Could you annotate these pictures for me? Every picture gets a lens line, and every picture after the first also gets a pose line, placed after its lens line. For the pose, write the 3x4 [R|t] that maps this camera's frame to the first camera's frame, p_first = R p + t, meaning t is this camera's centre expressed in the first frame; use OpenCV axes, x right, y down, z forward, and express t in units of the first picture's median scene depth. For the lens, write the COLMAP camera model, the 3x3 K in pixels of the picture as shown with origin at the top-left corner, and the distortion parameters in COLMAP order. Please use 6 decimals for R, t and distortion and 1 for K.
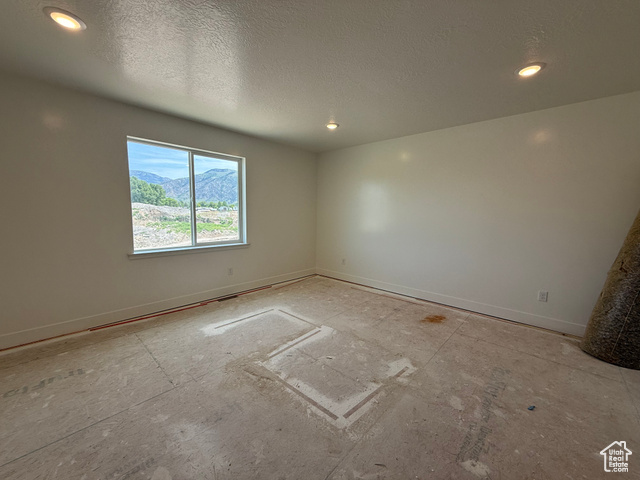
lens RADIAL K [[254.2, 0, 320.0], [0, 254.2, 240.0], [0, 0, 1]] dist [0.000309, -0.000043]
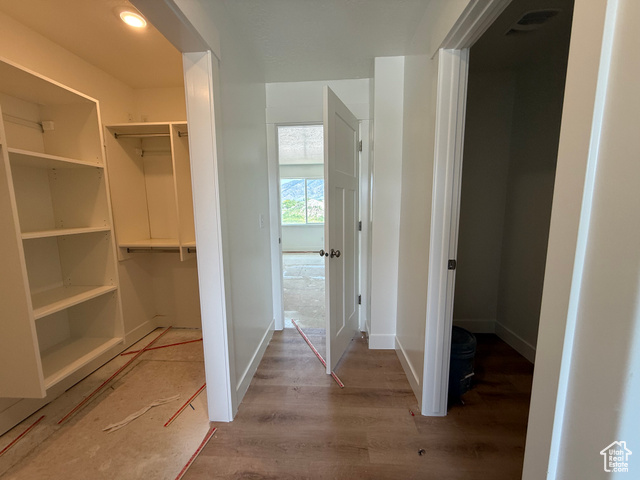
lens RADIAL K [[254.2, 0, 320.0], [0, 254.2, 240.0], [0, 0, 1]] dist [0.000309, -0.000043]
pose [[0.630779, 0.081683, -0.771651, 1.342204], [-0.063928, 0.996534, 0.053231, 0.036900], [0.773325, 0.015753, 0.633814, -0.274929]]
